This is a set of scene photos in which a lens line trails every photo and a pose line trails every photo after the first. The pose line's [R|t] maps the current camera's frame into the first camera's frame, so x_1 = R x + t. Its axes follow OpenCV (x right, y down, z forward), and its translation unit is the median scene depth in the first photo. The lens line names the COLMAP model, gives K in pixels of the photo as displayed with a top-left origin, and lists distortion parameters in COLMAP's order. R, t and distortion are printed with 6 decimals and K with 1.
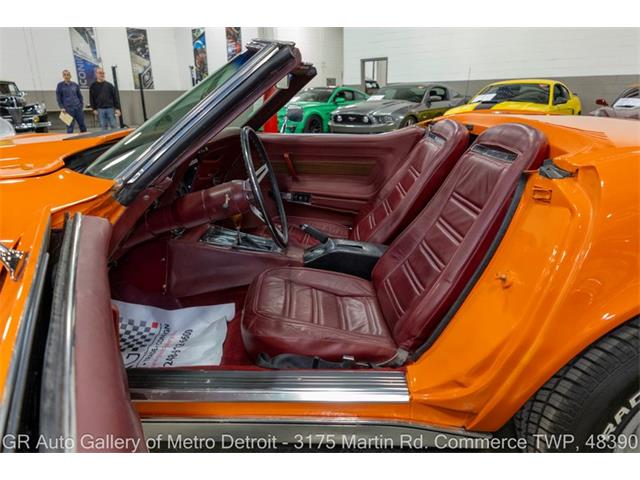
lens RADIAL K [[436.8, 0, 323.2], [0, 436.8, 240.8], [0, 0, 1]] dist [0.028390, 0.003545]
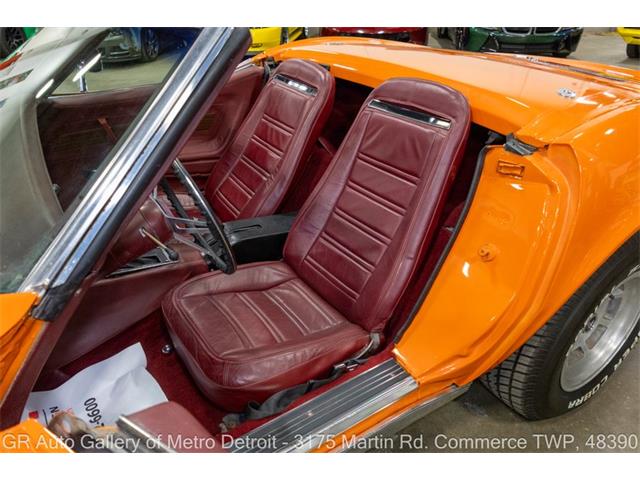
lens RADIAL K [[436.8, 0, 295.5], [0, 436.8, 233.1], [0, 0, 1]] dist [0.028390, 0.003545]
pose [[0.829750, -0.282811, 0.481179, -0.390095], [0.171723, 0.949657, 0.262035, -0.264149], [-0.531061, -0.134794, 0.836543, 0.302740]]
